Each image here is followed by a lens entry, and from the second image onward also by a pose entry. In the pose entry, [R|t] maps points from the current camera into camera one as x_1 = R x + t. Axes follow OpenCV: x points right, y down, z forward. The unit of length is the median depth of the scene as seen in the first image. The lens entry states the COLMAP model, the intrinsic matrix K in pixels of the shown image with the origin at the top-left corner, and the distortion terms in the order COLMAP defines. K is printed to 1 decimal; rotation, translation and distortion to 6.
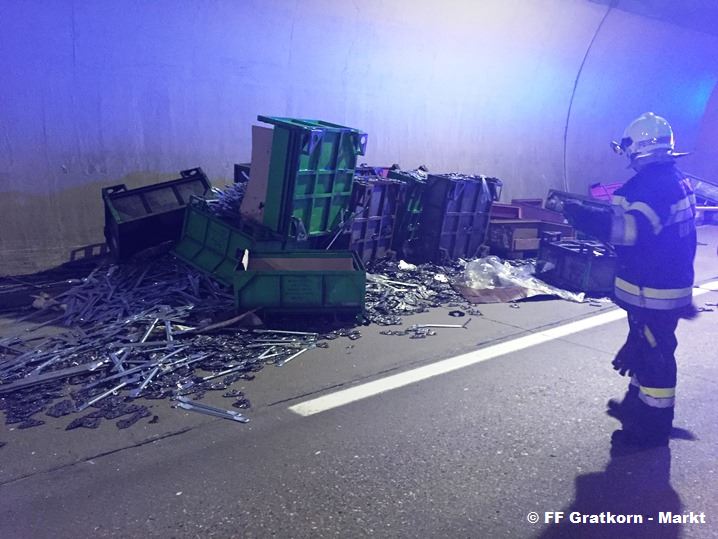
lens RADIAL K [[609.7, 0, 360.6], [0, 609.7, 267.2], [0, 0, 1]] dist [0.087646, -0.104939]
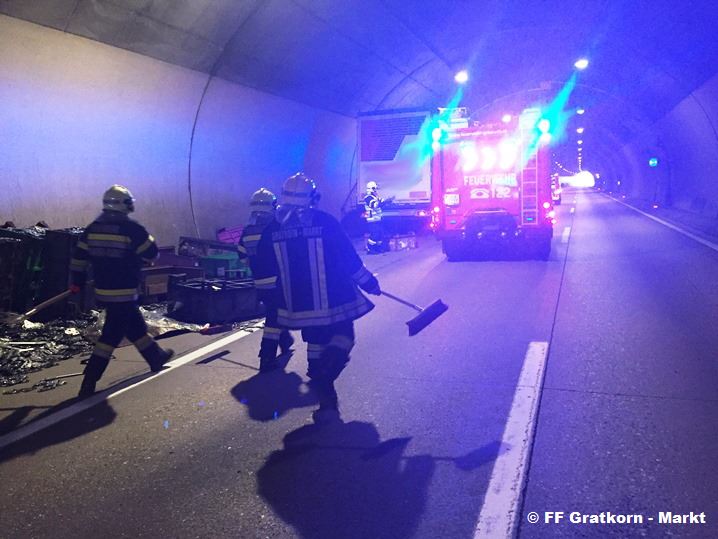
lens RADIAL K [[609.7, 0, 360.6], [0, 609.7, 267.2], [0, 0, 1]] dist [0.087646, -0.104939]
pose [[0.846089, -0.101282, 0.523332, 0.012947], [0.141583, 0.989218, -0.037456, 0.020195], [-0.513895, 0.105786, 0.851305, -0.128652]]
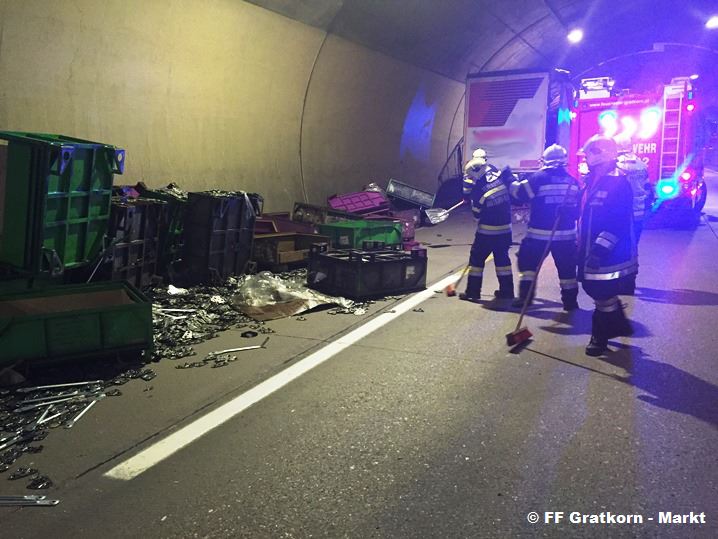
lens RADIAL K [[609.7, 0, 360.6], [0, 609.7, 267.2], [0, 0, 1]] dist [0.087646, -0.104939]
pose [[0.900692, -0.092249, 0.424551, -0.076331], [0.101770, 0.994808, 0.000252, -0.010913], [-0.422370, 0.042980, 0.905404, 0.036566]]
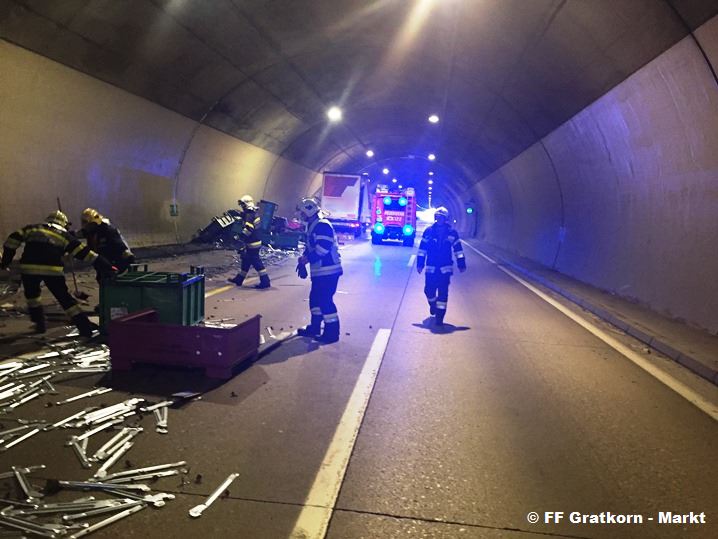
lens RADIAL K [[609.7, 0, 360.6], [0, 609.7, 267.2], [0, 0, 1]] dist [0.087646, -0.104939]
pose [[0.702998, -0.019199, 0.710932, -2.352513], [0.070550, 0.996588, -0.042849, 0.365535], [-0.707684, 0.080279, 0.701954, -2.003323]]
